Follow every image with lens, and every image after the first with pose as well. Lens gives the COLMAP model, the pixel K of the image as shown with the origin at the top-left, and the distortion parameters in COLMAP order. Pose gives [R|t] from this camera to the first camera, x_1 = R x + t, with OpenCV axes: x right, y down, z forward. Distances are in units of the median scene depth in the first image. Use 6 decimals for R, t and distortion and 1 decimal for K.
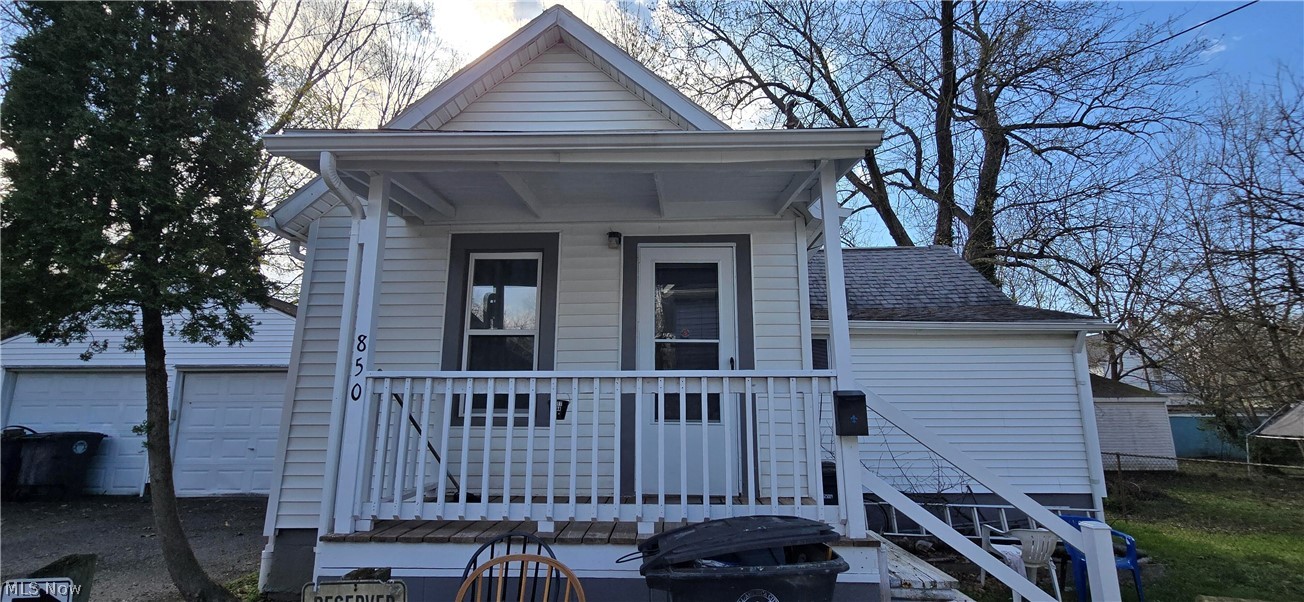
lens RADIAL K [[549.7, 0, 652.0], [0, 549.7, 301.0], [0, 0, 1]] dist [-0.001991, -0.000021]
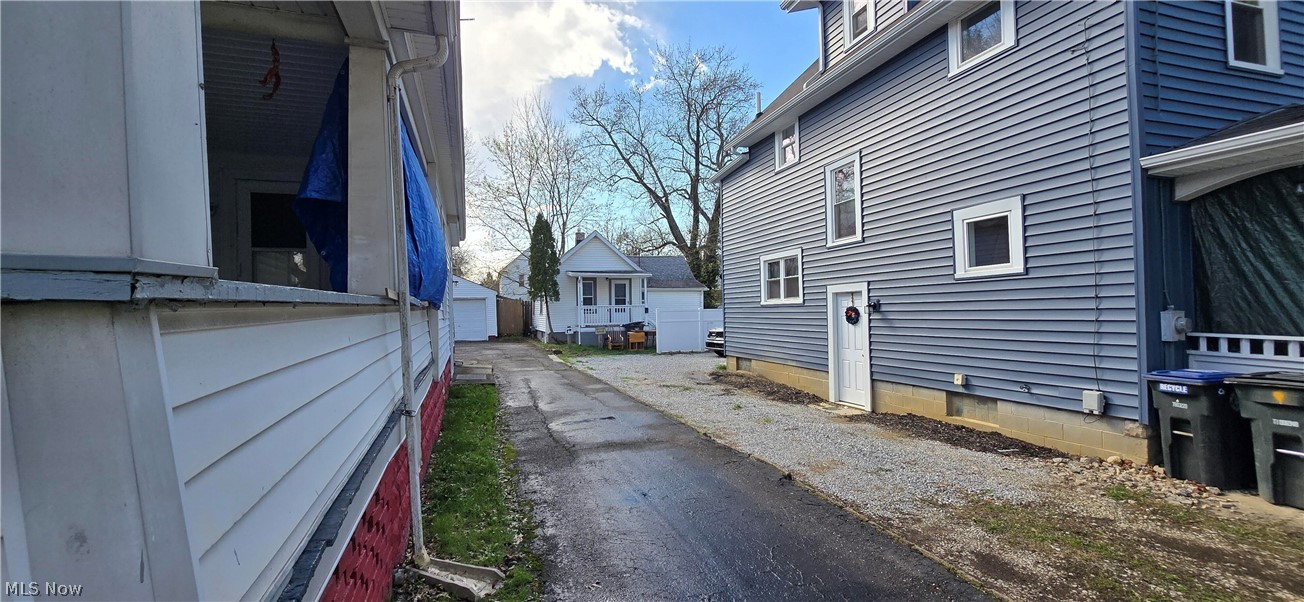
lens RADIAL K [[549.7, 0, 652.0], [0, 549.7, 301.0], [0, 0, 1]] dist [-0.001991, -0.000021]
pose [[0.946054, -0.012341, 0.323773, -0.936184], [-0.055731, 0.978184, 0.200128, -0.679140], [-0.319180, -0.207376, 0.924727, -2.755938]]
